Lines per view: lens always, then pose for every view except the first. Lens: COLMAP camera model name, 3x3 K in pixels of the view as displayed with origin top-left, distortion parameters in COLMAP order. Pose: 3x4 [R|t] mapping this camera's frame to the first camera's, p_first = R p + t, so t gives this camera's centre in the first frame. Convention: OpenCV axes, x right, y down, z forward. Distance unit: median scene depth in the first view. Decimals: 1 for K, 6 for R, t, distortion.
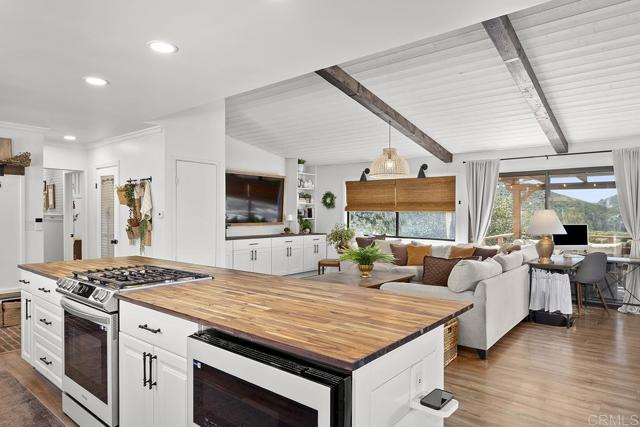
lens RADIAL K [[398.6, 0, 319.0], [0, 398.6, 215.9], [0, 0, 1]] dist [-0.017721, -0.000029]
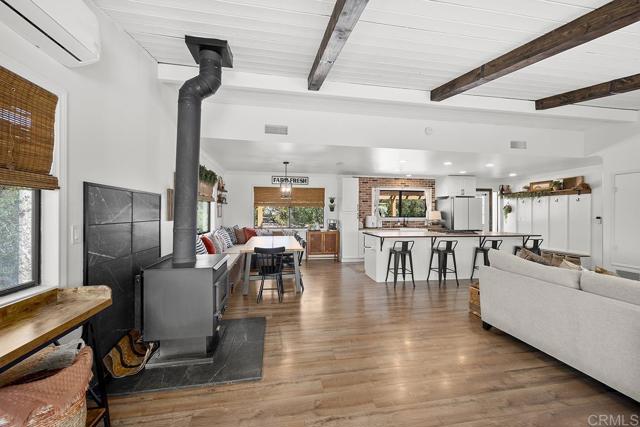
lens RADIAL K [[255.0, 0, 323.1], [0, 255.0, 211.9], [0, 0, 1]] dist [-0.000829, -0.000419]
pose [[-0.641270, -0.010259, -0.767247, 0.682493], [-0.009499, 0.999940, -0.005431, 0.001769], [0.767257, 0.003805, -0.641329, 0.562717]]
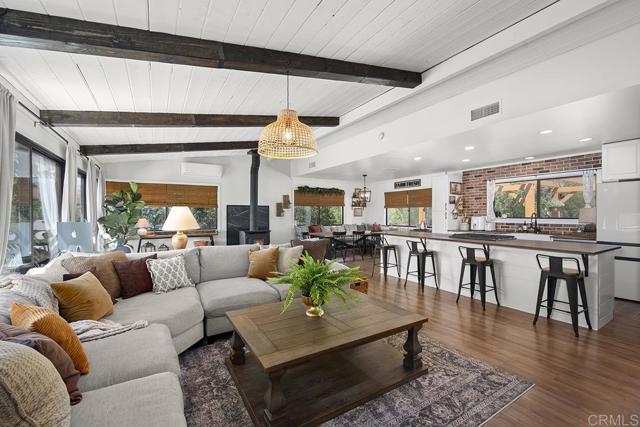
lens RADIAL K [[271.2, 0, 319.2], [0, 271.2, 218.3], [0, 0, 1]] dist [-0.002128, -0.000542]
pose [[-0.945819, -0.008282, 0.324588, -0.015397], [-0.001622, 0.999783, 0.020784, 0.000077], [-0.324690, 0.019132, -0.945627, 1.069428]]
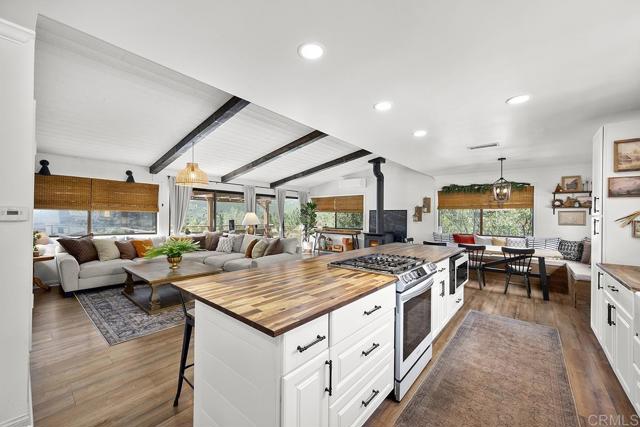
lens RADIAL K [[255.0, 0, 318.4], [0, 255.0, 215.4], [0, 0, 1]] dist [-0.000829, -0.000419]
pose [[0.011173, -0.000844, 0.999937, -0.486477], [-0.008643, 0.999962, 0.000940, -0.003603], [-0.999900, -0.008652, 0.011165, 0.440573]]
